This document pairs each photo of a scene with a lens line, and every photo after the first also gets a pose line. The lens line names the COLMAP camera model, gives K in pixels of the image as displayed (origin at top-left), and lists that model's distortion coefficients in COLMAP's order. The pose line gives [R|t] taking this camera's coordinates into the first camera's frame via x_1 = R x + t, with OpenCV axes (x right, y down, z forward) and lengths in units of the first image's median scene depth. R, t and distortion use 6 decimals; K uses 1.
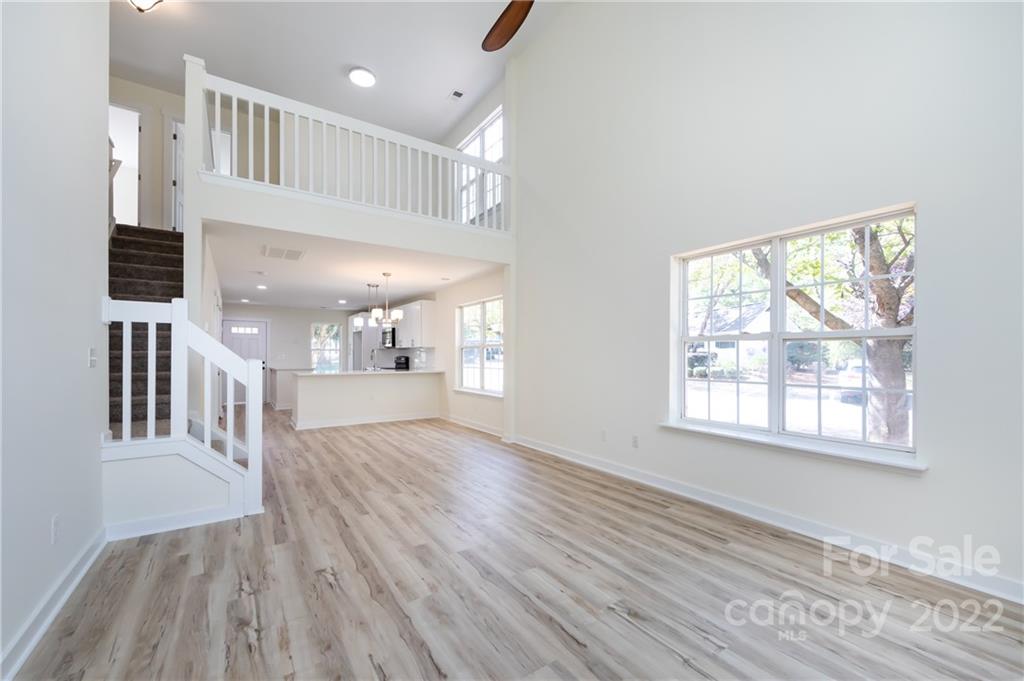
lens RADIAL K [[405.1, 0, 512.8], [0, 405.1, 330.2], [0, 0, 1]] dist [-0.003567, -0.000248]
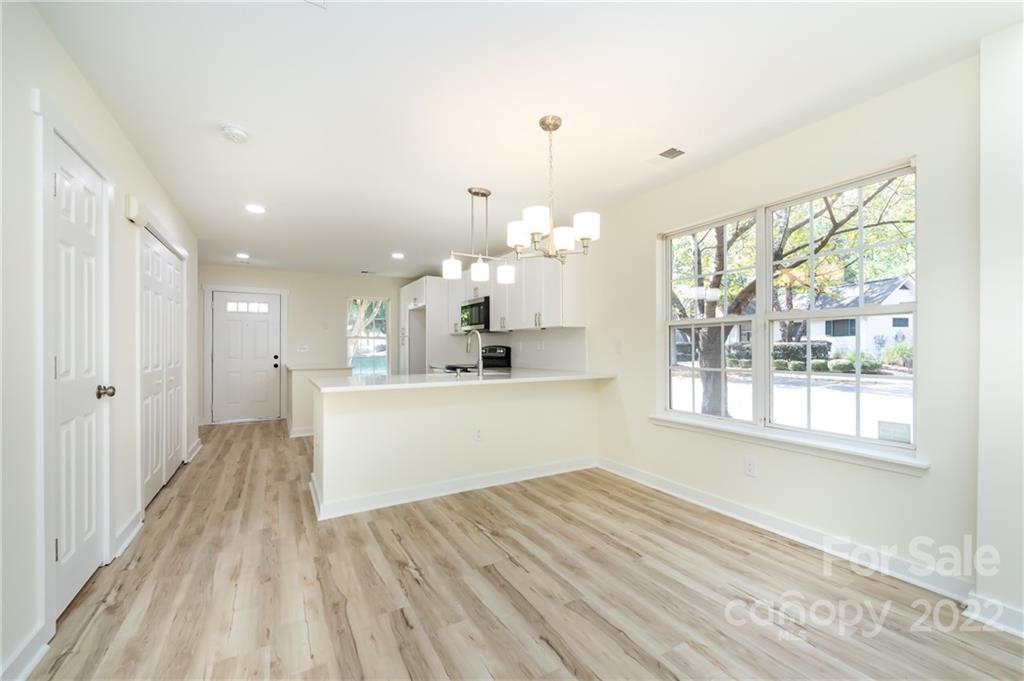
lens RADIAL K [[405.1, 0, 503.9], [0, 405.1, 344.3], [0, 0, 1]] dist [-0.003567, -0.000248]
pose [[0.996085, -0.006122, -0.088184, -0.476065], [0.010962, 0.998454, 0.054500, 0.067214], [0.087714, -0.055254, 0.994612, 0.933412]]
